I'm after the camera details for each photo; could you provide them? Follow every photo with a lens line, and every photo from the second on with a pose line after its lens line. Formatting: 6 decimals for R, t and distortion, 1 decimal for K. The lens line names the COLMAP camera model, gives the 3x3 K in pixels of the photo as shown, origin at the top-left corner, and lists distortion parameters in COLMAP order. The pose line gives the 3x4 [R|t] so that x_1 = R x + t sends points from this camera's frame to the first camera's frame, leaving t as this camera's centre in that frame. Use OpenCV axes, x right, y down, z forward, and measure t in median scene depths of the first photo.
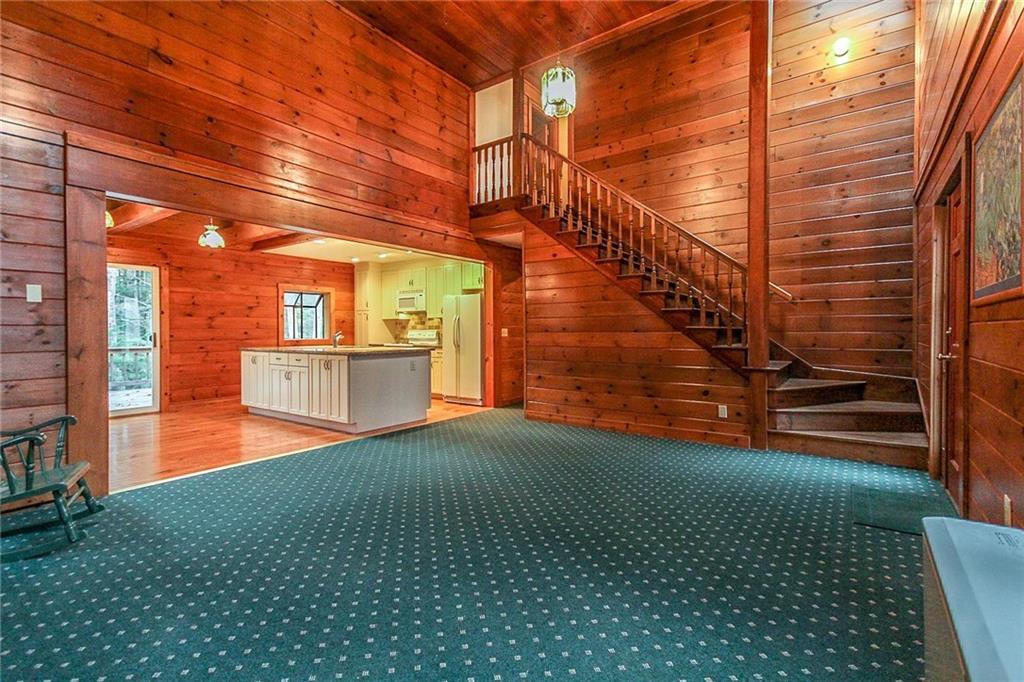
lens RADIAL K [[473.5, 0, 515.6], [0, 473.5, 336.5], [0, 0, 1]] dist [0.020379, 0.001845]
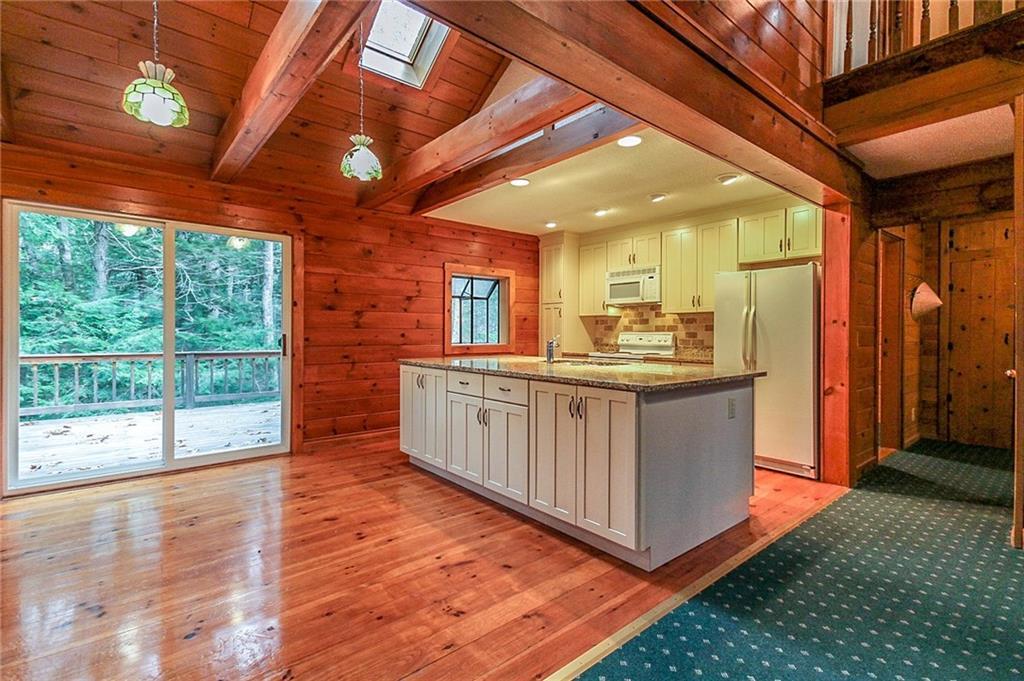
lens RADIAL K [[473.5, 0, 510.5], [0, 473.5, 336.3], [0, 0, 1]] dist [0.020379, 0.001845]
pose [[0.967766, 0.009537, -0.251670, -0.250805], [-0.010177, 0.999947, -0.001240, -0.006725], [0.251645, 0.003761, 0.967812, 0.389542]]
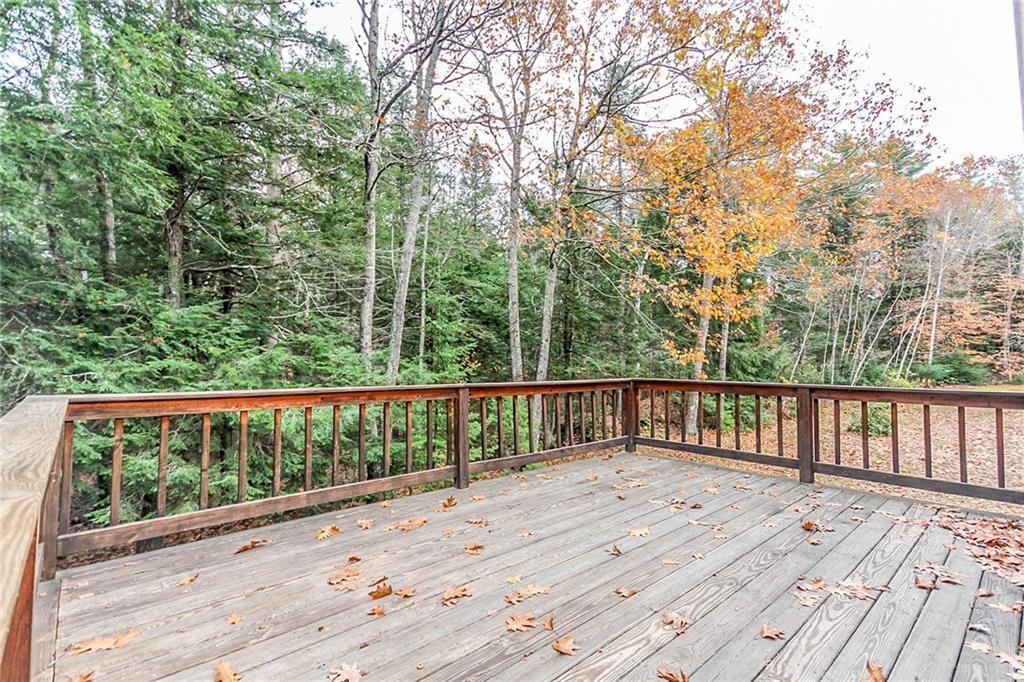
lens RADIAL K [[473.5, 0, 512.2], [0, 473.5, 342.0], [0, 0, 1]] dist [0.020379, 0.001845]
pose [[0.977186, 0.000965, -0.212383, -0.440123], [-0.011693, 0.998717, -0.049263, -0.001877], [0.212063, 0.050623, 0.975944, 0.459549]]
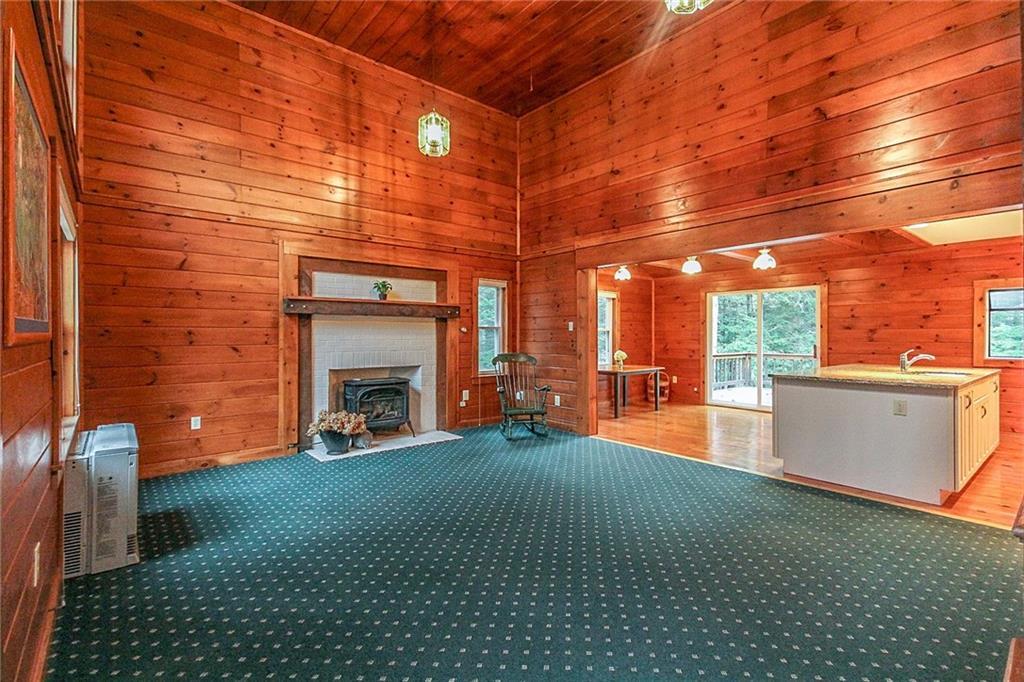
lens RADIAL K [[473.5, 0, 512.7], [0, 473.5, 337.3], [0, 0, 1]] dist [0.020379, 0.001845]
pose [[-0.253368, 0.005600, -0.967354, 0.425502], [-0.011537, 0.999895, 0.008810, -0.024597], [0.967301, 0.013393, -0.253277, 0.536143]]
